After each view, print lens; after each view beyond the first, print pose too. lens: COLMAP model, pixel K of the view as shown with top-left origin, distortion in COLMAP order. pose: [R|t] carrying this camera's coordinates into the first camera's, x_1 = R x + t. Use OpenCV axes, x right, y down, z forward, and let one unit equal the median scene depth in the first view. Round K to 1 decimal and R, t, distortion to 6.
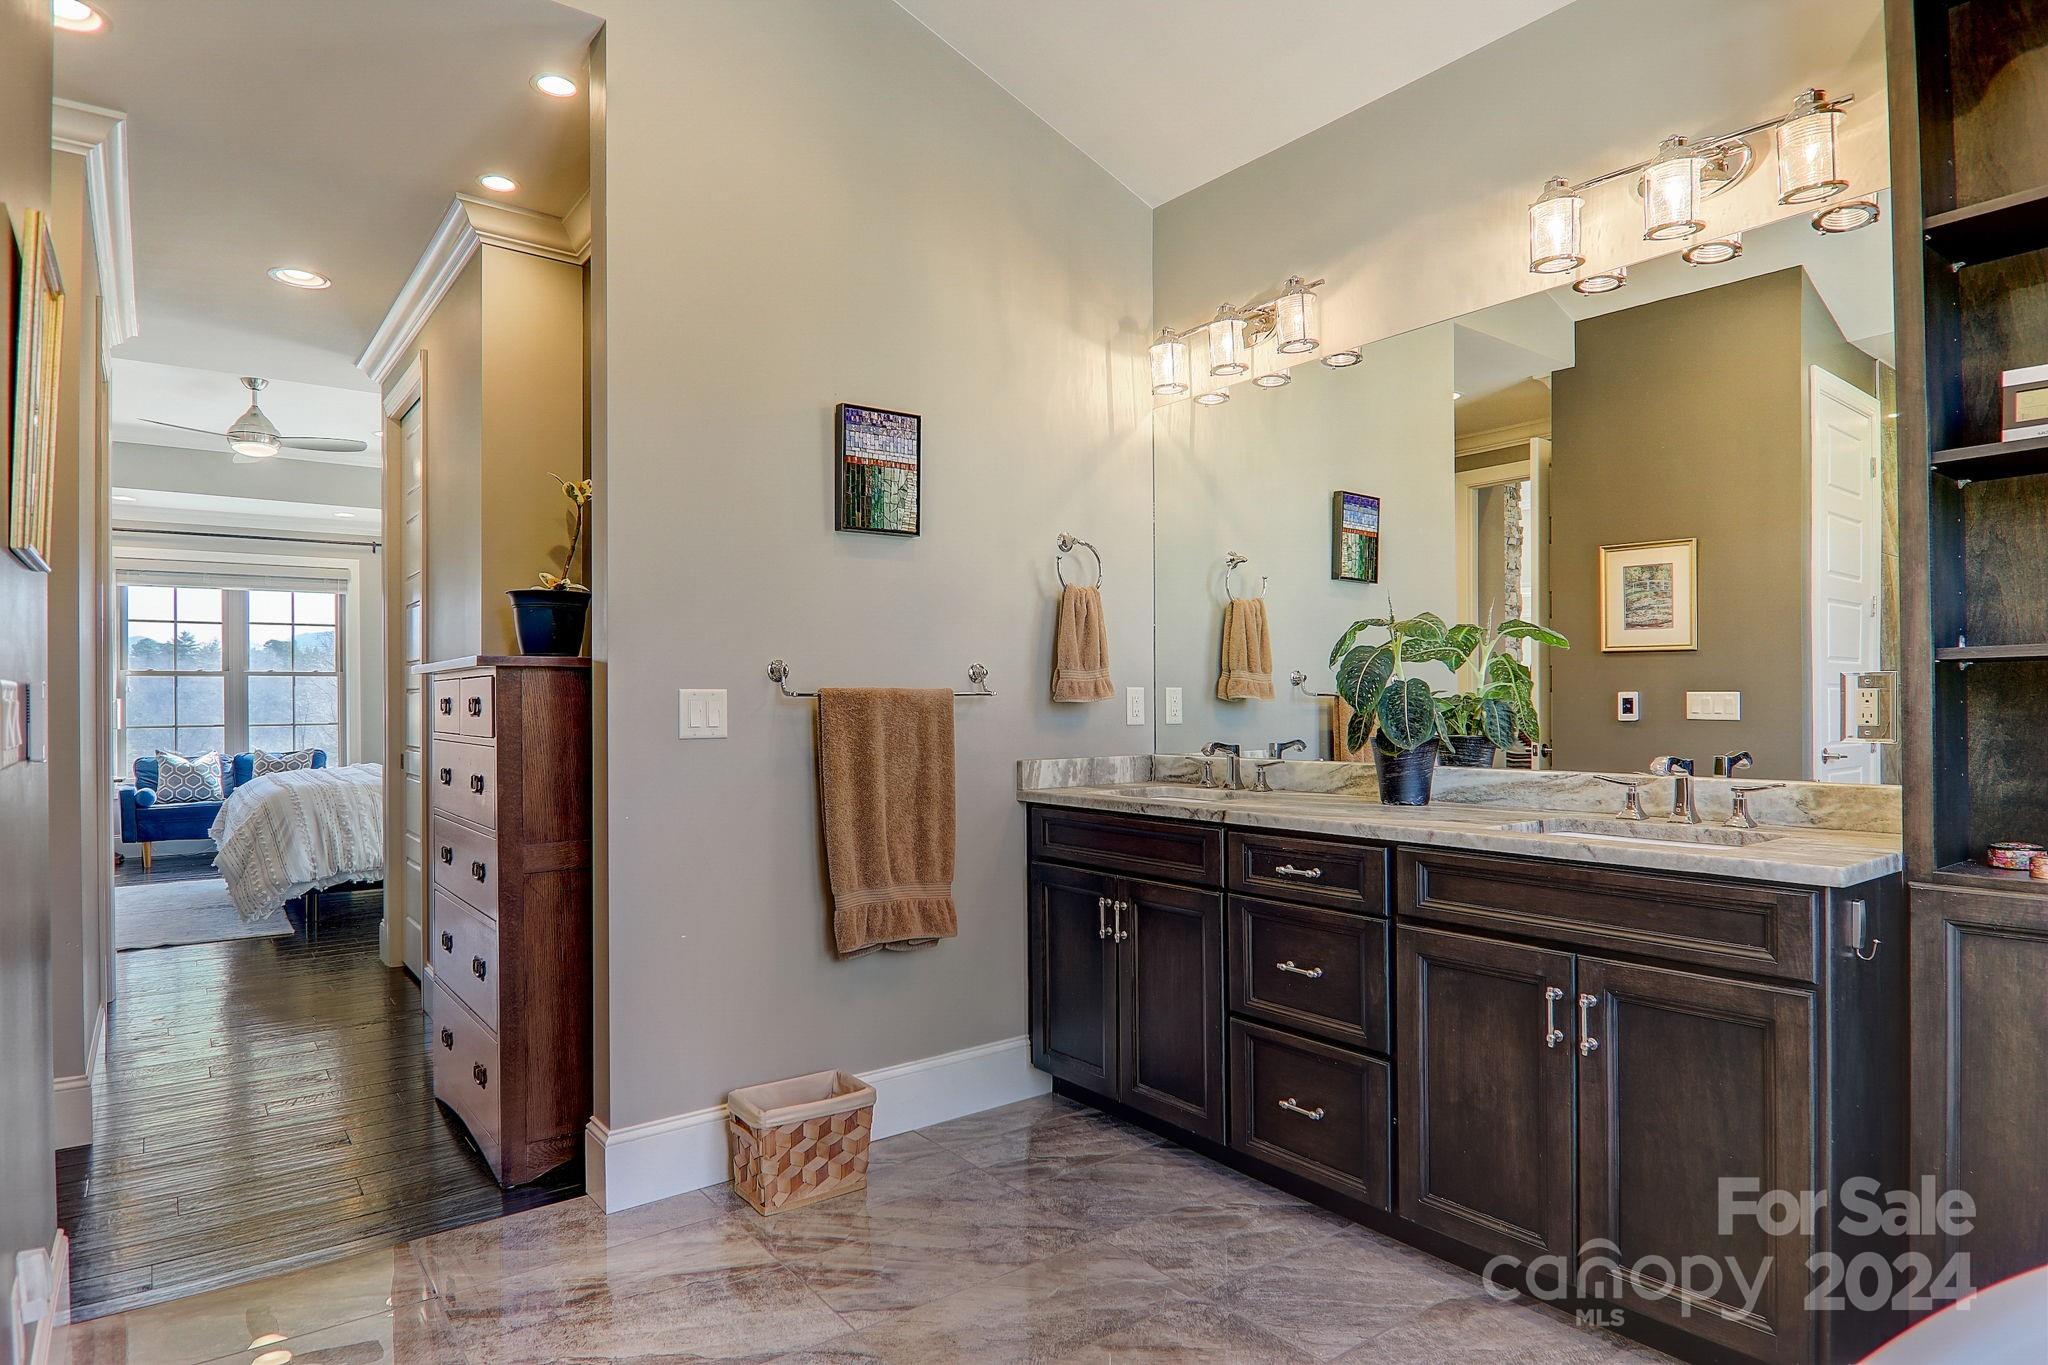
lens RADIAL K [[1133.7, 0, 1018.6], [0, 1133.7, 703.0], [0, 0, 1]] dist [0.001046, -0.013370]
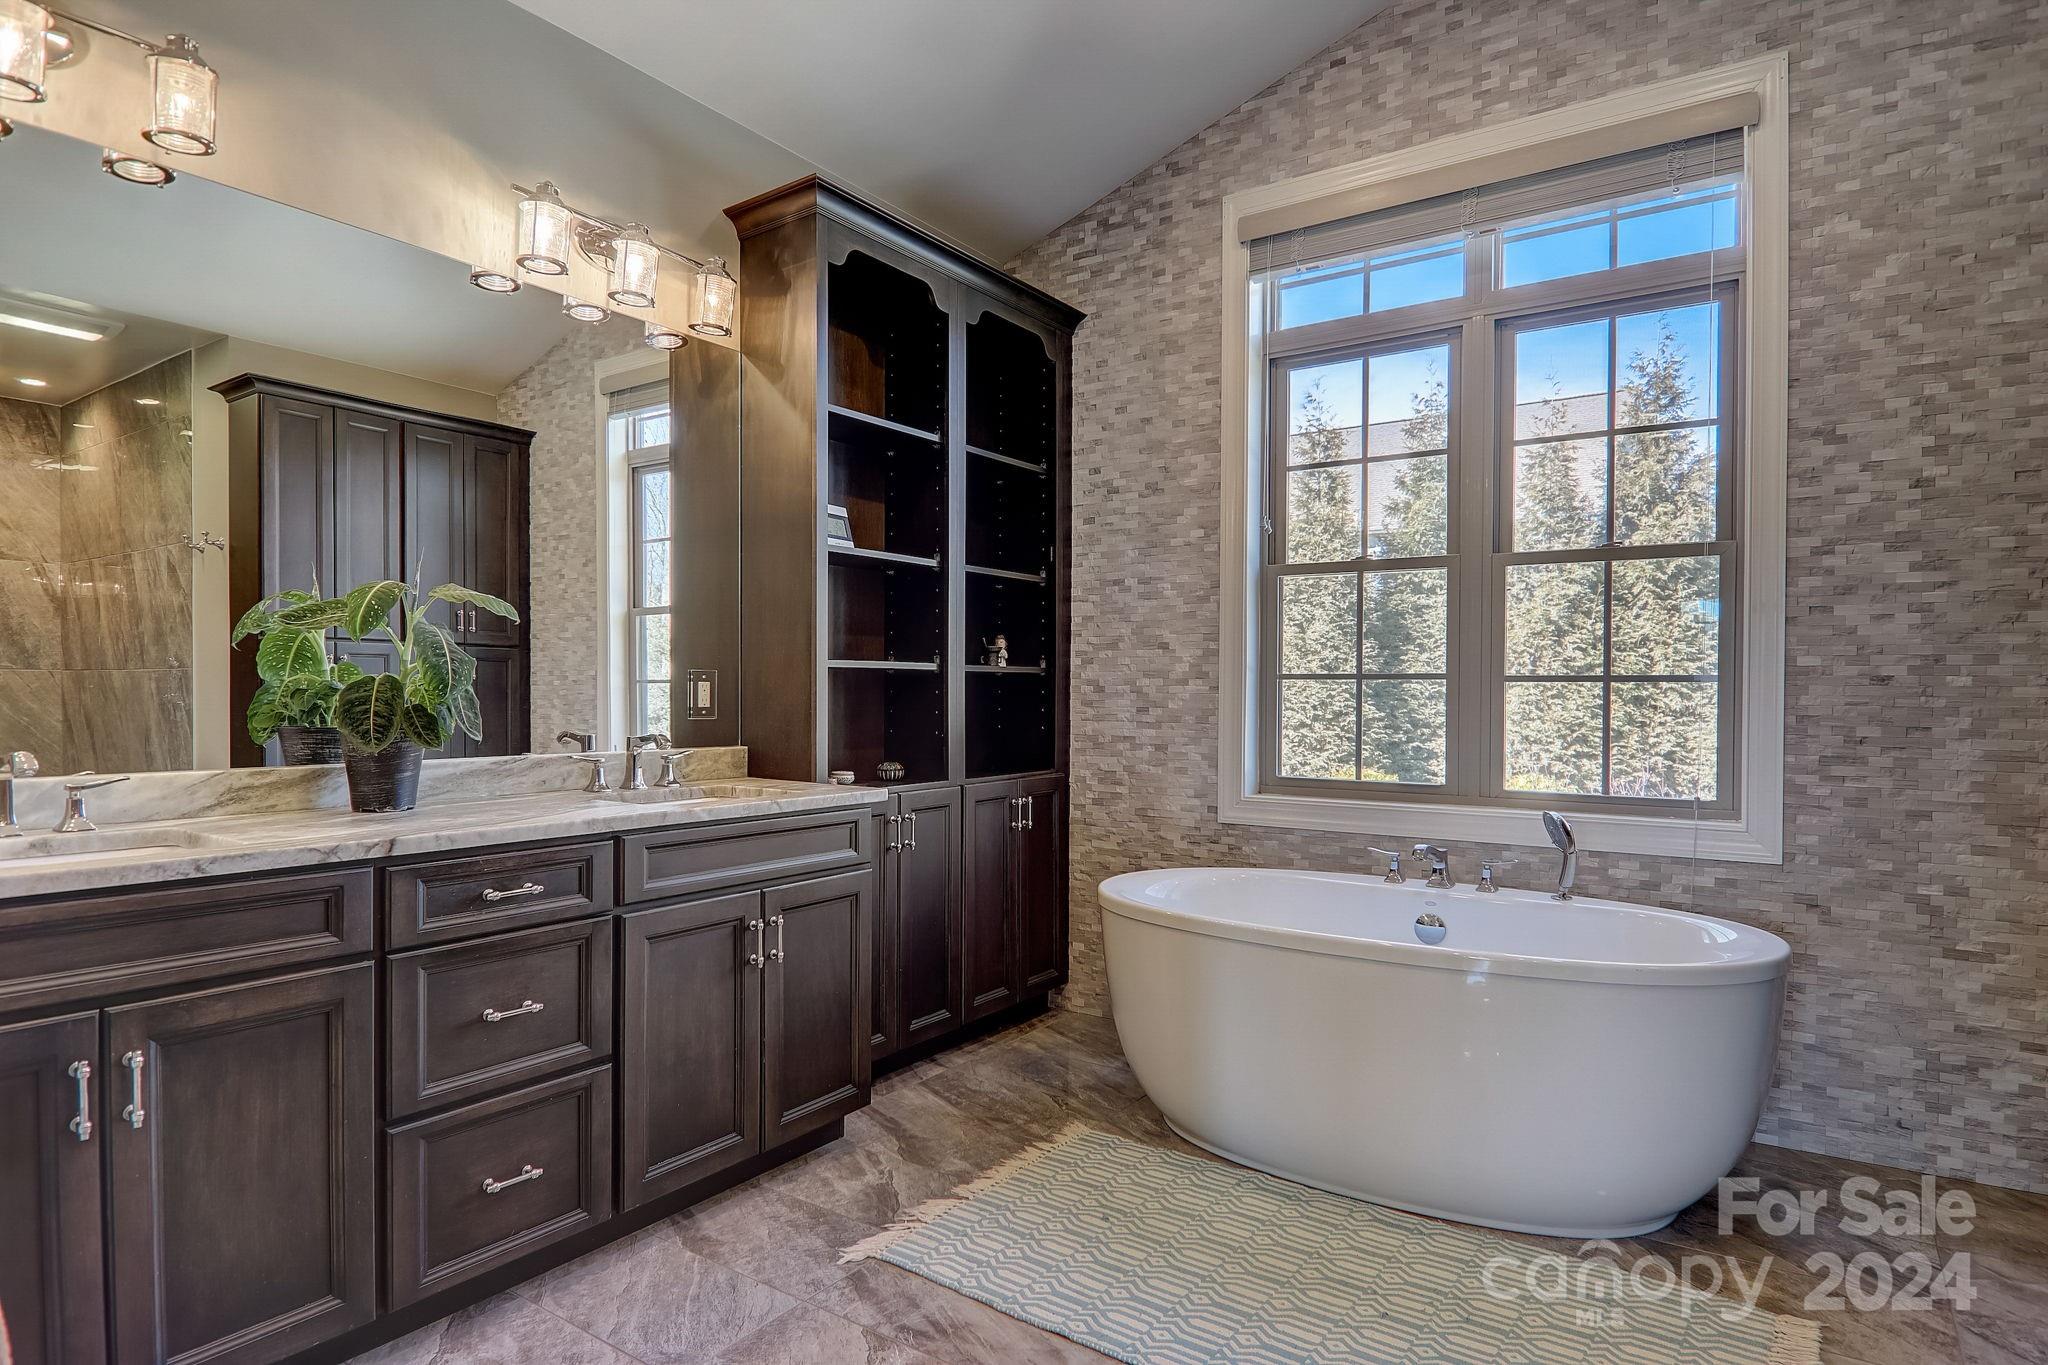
lens RADIAL K [[1133.7, 0, 1018.6], [0, 1133.7, 703.0], [0, 0, 1]] dist [0.001046, -0.013370]
pose [[-0.281061, -0.005245, 0.959676, -0.592515], [-0.004396, 0.999982, 0.004177, 0.006405], [-0.959680, -0.003045, -0.281079, 0.814919]]
